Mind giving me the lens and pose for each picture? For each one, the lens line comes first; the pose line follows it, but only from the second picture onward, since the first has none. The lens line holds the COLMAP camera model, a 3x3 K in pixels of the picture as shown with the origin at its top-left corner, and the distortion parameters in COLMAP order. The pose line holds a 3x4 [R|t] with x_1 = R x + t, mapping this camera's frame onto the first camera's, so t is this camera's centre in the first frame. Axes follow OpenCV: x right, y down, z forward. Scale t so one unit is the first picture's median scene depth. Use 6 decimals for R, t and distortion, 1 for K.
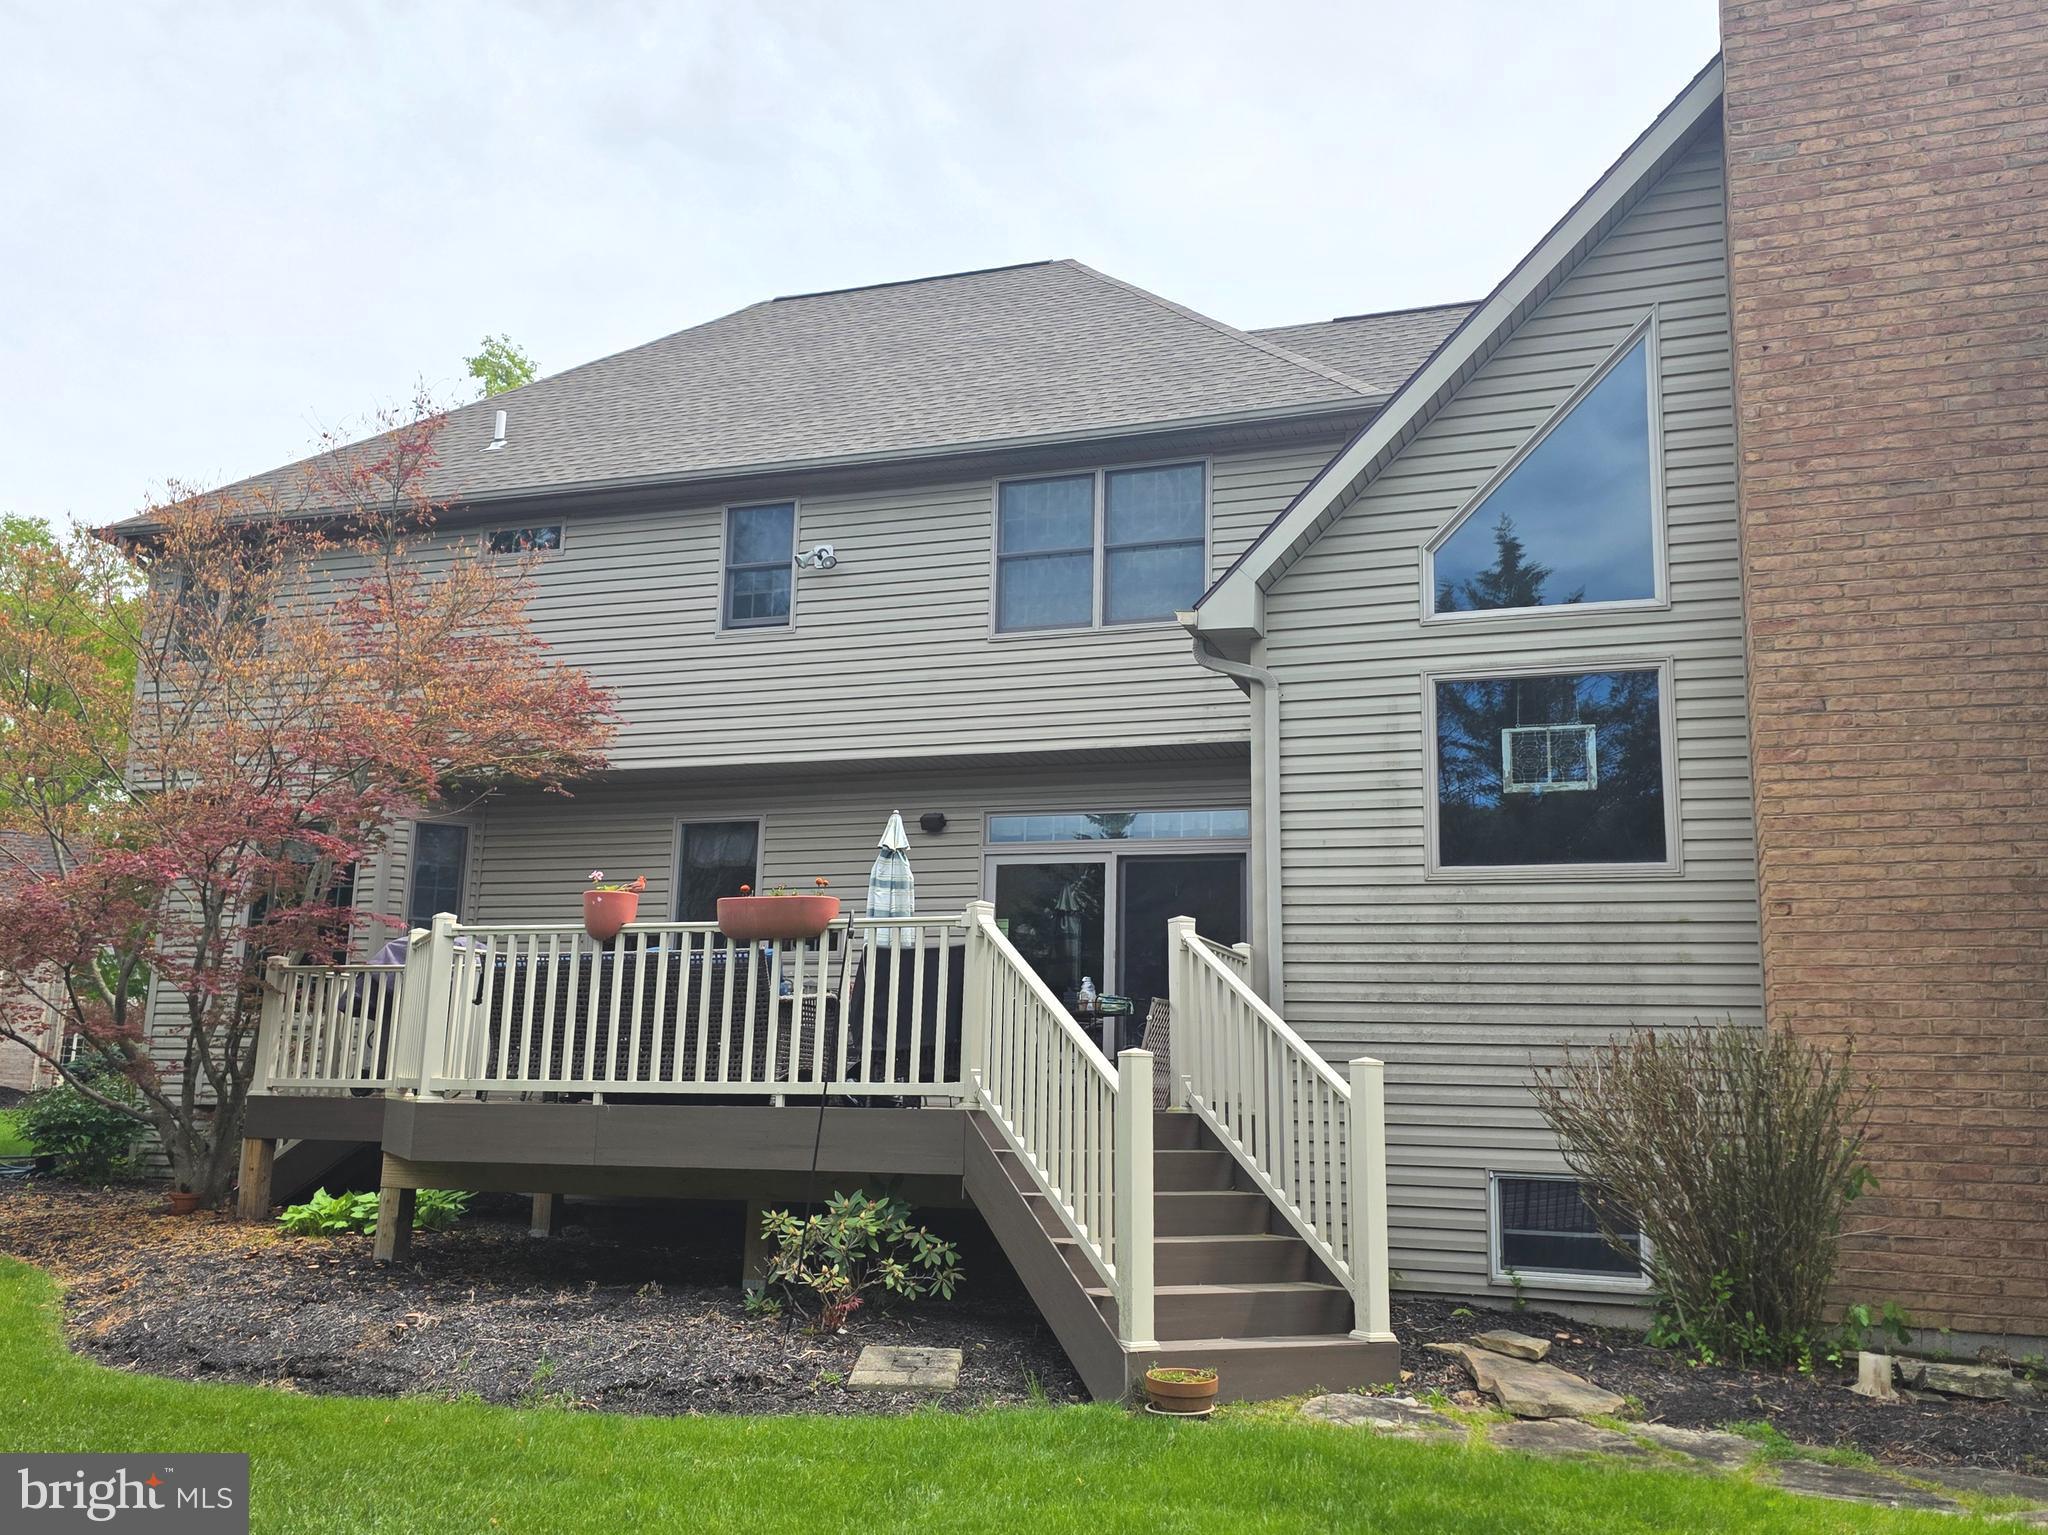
lens RADIAL K [[1684.6, 0, 1033.7], [0, 1684.6, 773.6], [0, 0, 1]] dist [0.132124, -0.186384]
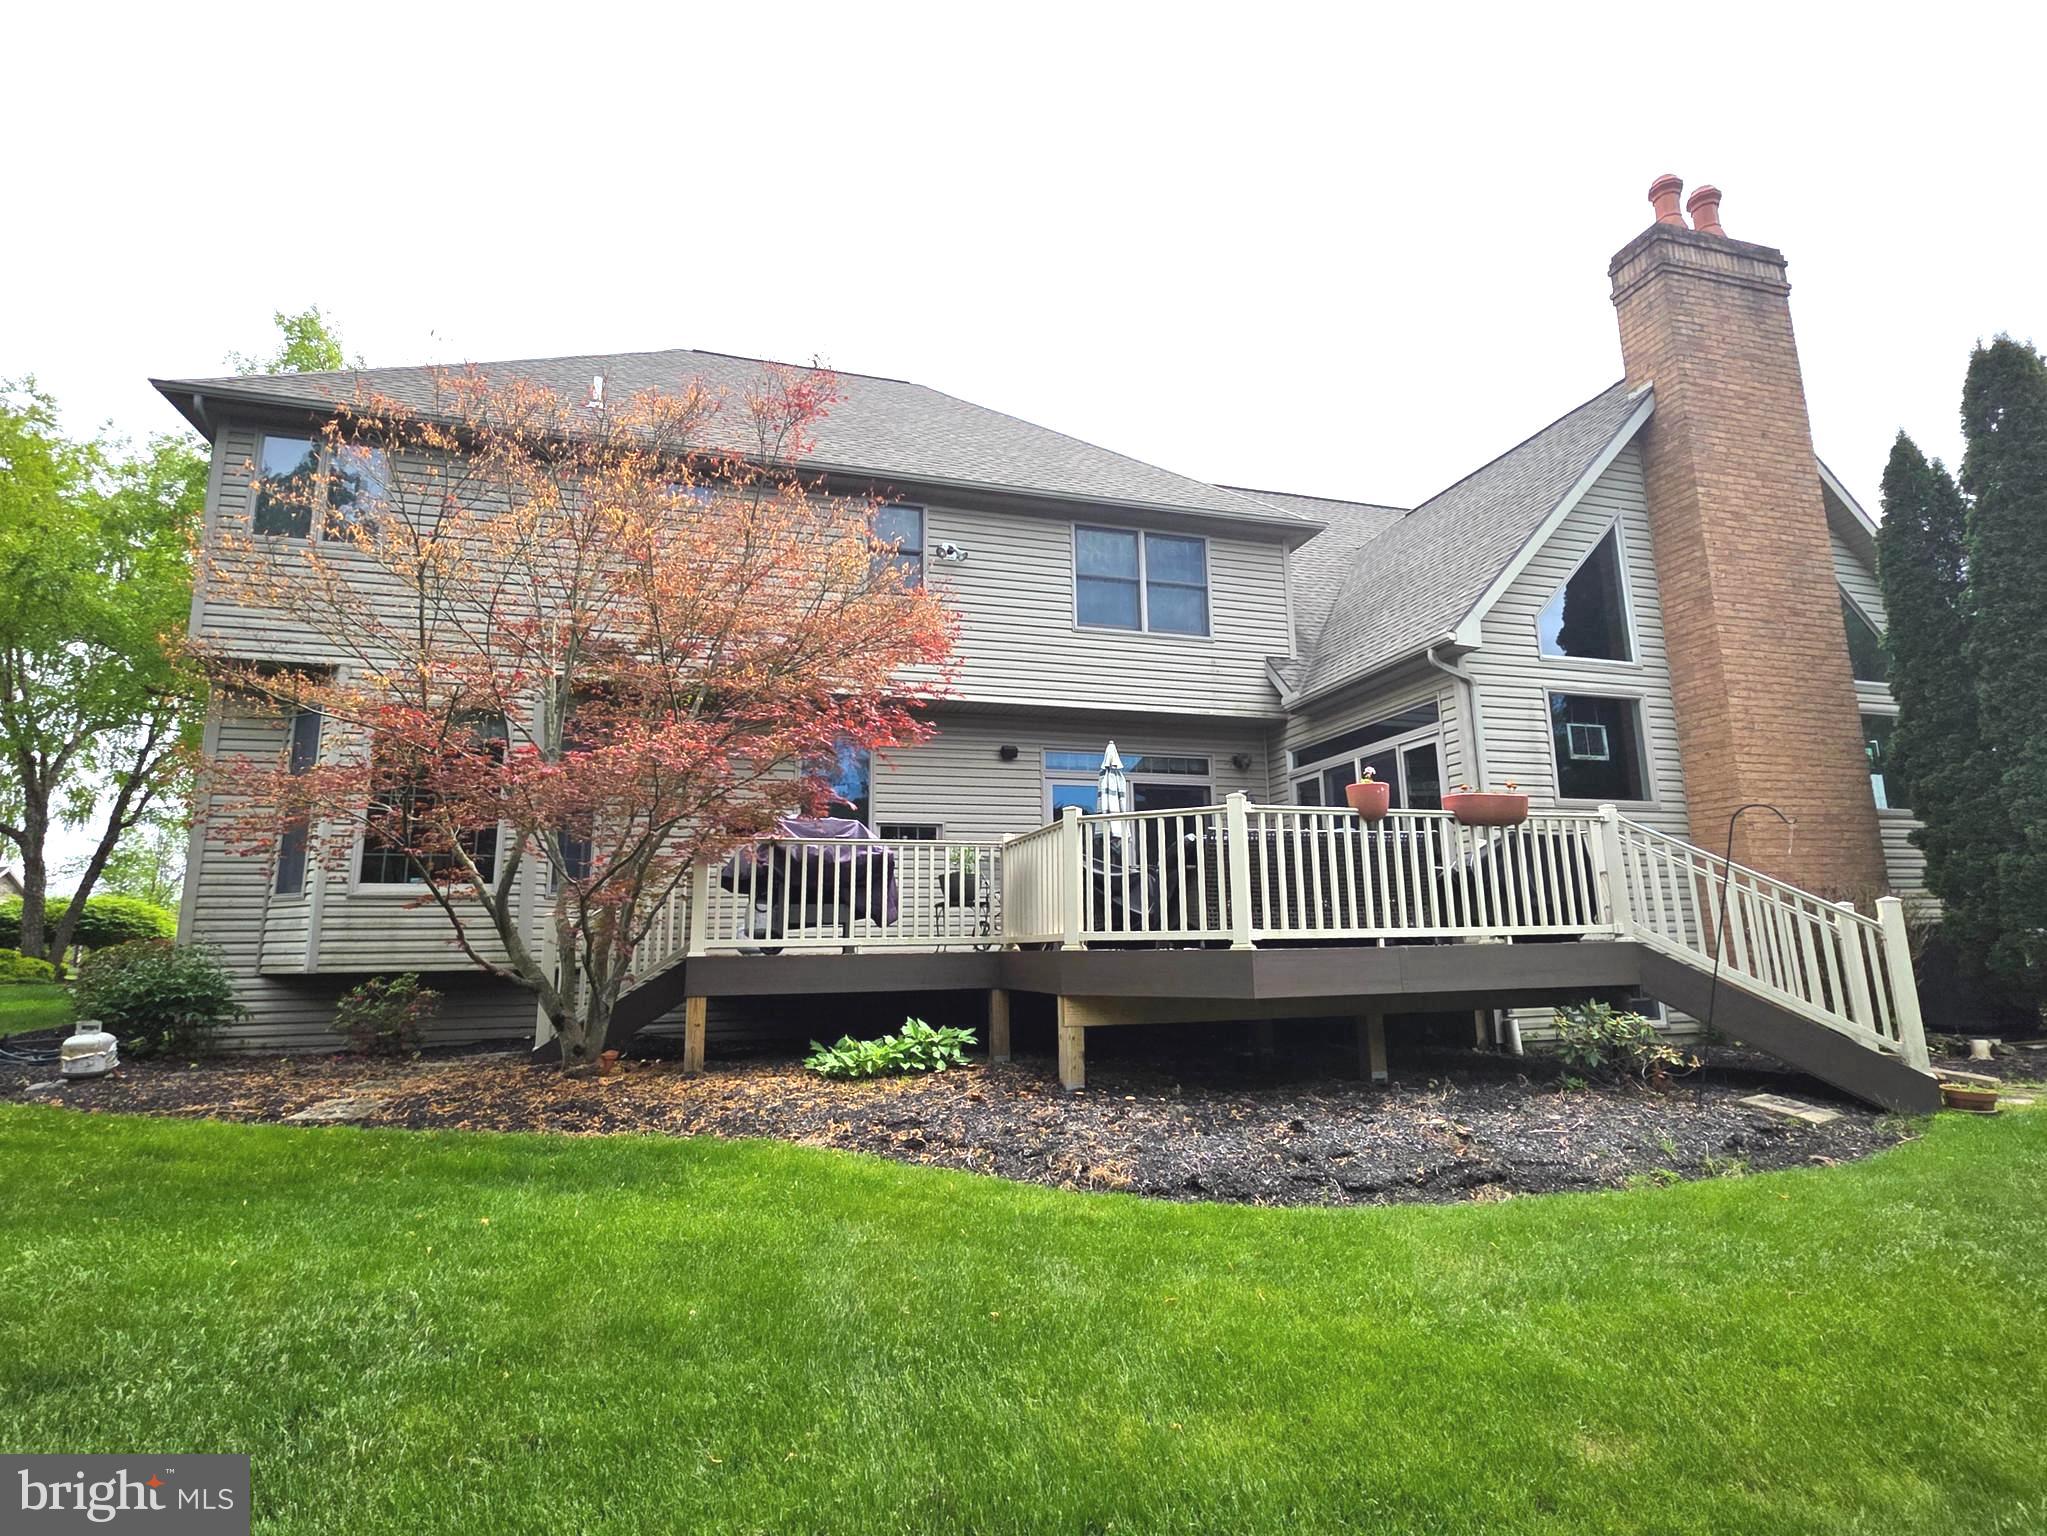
lens RADIAL K [[993.4, 0, 1021.7], [0, 993.4, 761.2], [0, 0, 1]] dist [0.011590, -0.000088]
pose [[0.816920, 0.071081, 0.572354, -0.850929], [-0.075365, 0.997024, -0.016253, 0.079320], [-0.571806, -0.029859, 0.819845, 0.496683]]
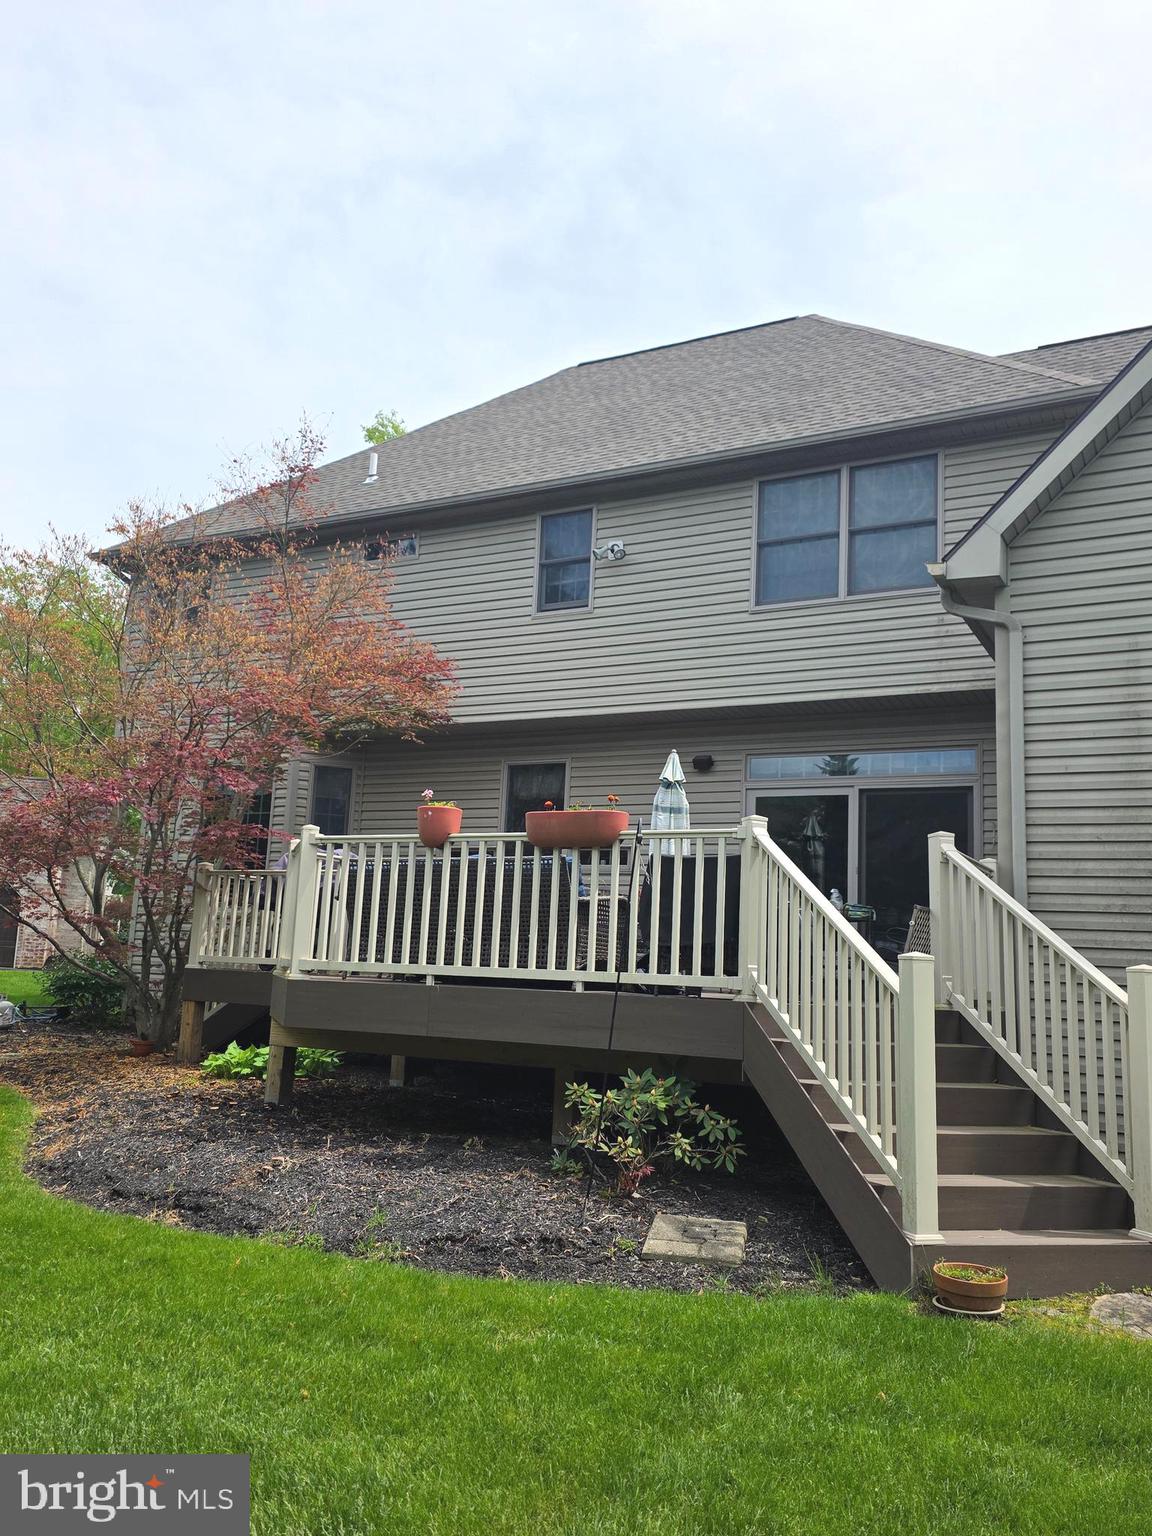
lens RADIAL K [[1217.4, 0, 571.6], [0, 1217.4, 772.9], [0, 0, 1]] dist [0.144360, -0.256278]
pose [[0.986986, -0.002554, -0.160787, -0.018439], [0.006325, 0.999717, 0.022943, 0.024725], [0.160682, -0.023662, 0.986722, 0.160605]]
